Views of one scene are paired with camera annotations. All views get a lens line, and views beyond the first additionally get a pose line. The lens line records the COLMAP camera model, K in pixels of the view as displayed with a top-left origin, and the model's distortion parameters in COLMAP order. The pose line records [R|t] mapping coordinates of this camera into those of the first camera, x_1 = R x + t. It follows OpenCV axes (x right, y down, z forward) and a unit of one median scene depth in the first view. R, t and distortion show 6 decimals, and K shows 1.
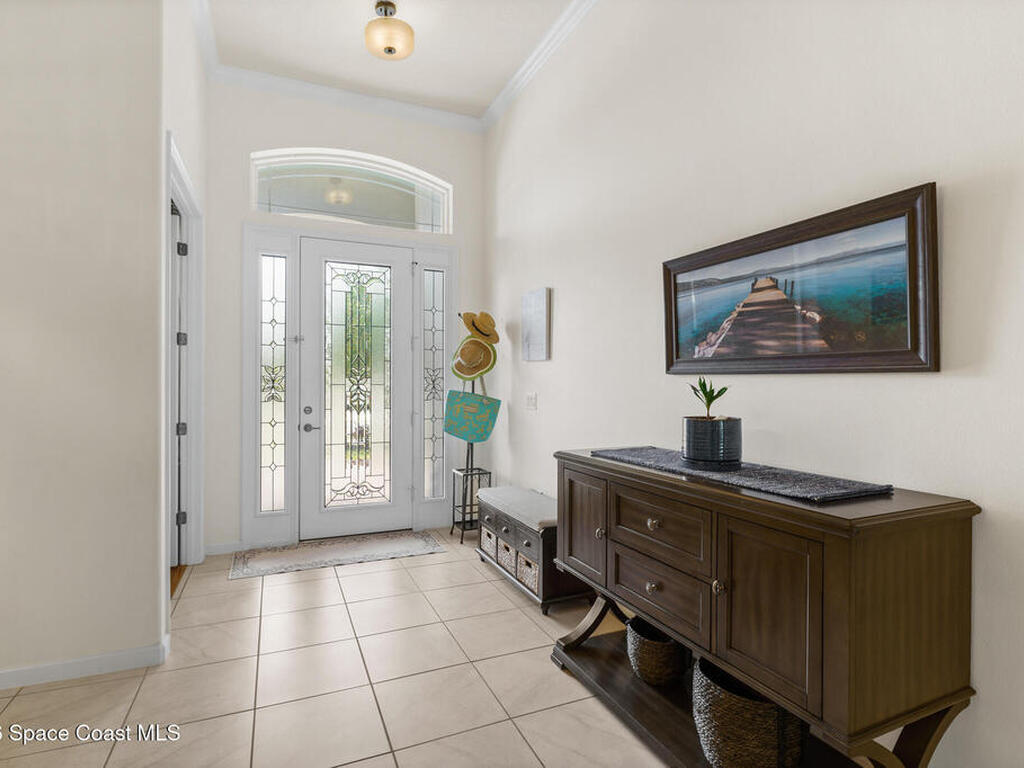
lens RADIAL K [[537.1, 0, 510.9], [0, 537.1, 384.3], [0, 0, 1]] dist [0.000583, 0.000522]
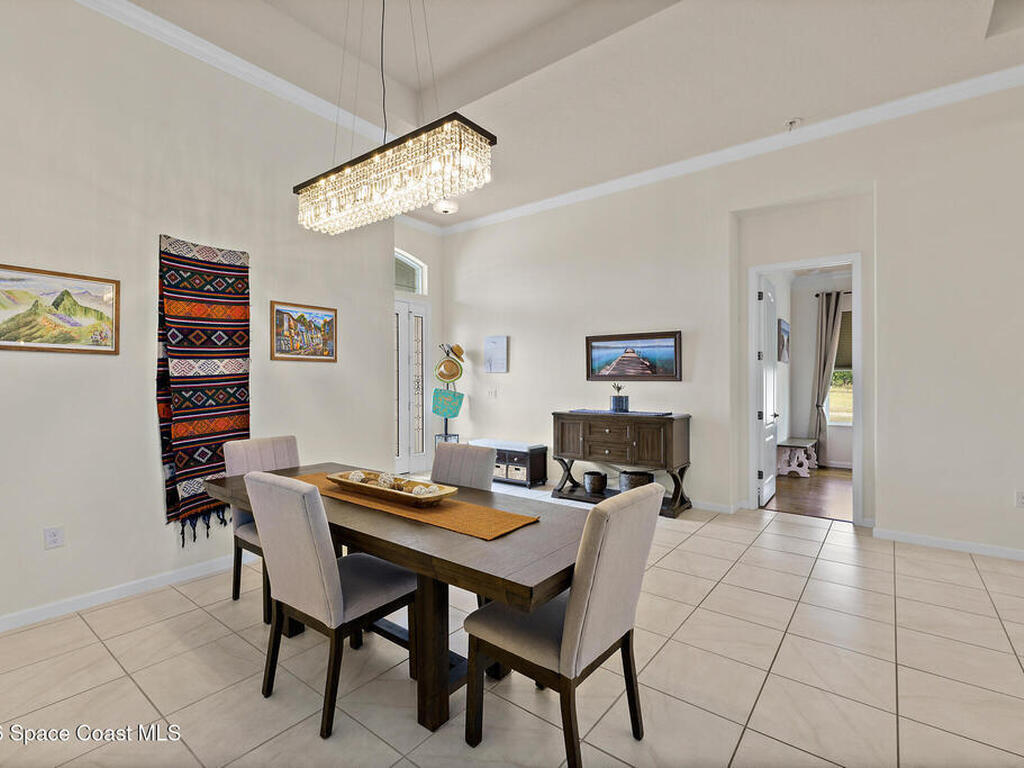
lens RADIAL K [[491.2, 0, 510.4], [0, 491.2, 384.7], [0, 0, 1]] dist [0.002493, 0.000058]
pose [[0.884047, -0.001746, 0.467395, -1.115504], [0.001997, 0.999998, -0.000041, -0.001187], [-0.467394, 0.000970, 0.884049, -0.879021]]
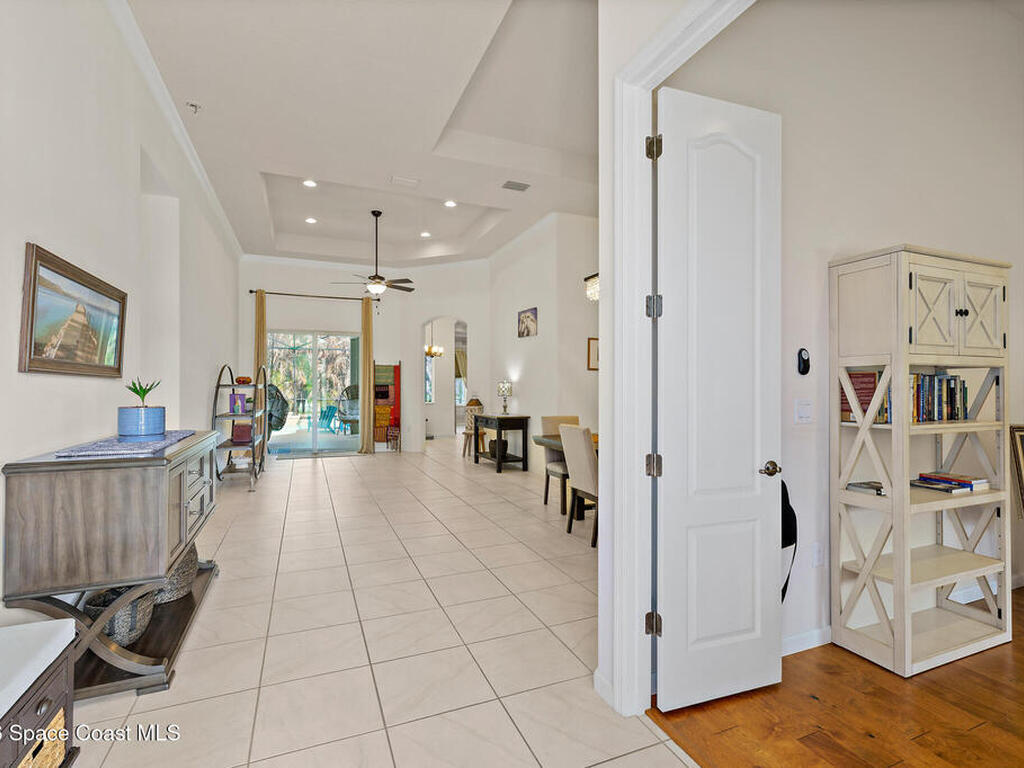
lens RADIAL K [[491.2, 0, 512.6], [0, 491.2, 384.8], [0, 0, 1]] dist [0.002493, 0.000058]
pose [[-0.999635, -0.002339, 0.026906, -0.516198], [-0.002516, 0.999976, -0.006528, 0.005297], [-0.026890, -0.006593, -0.999617, 1.787827]]
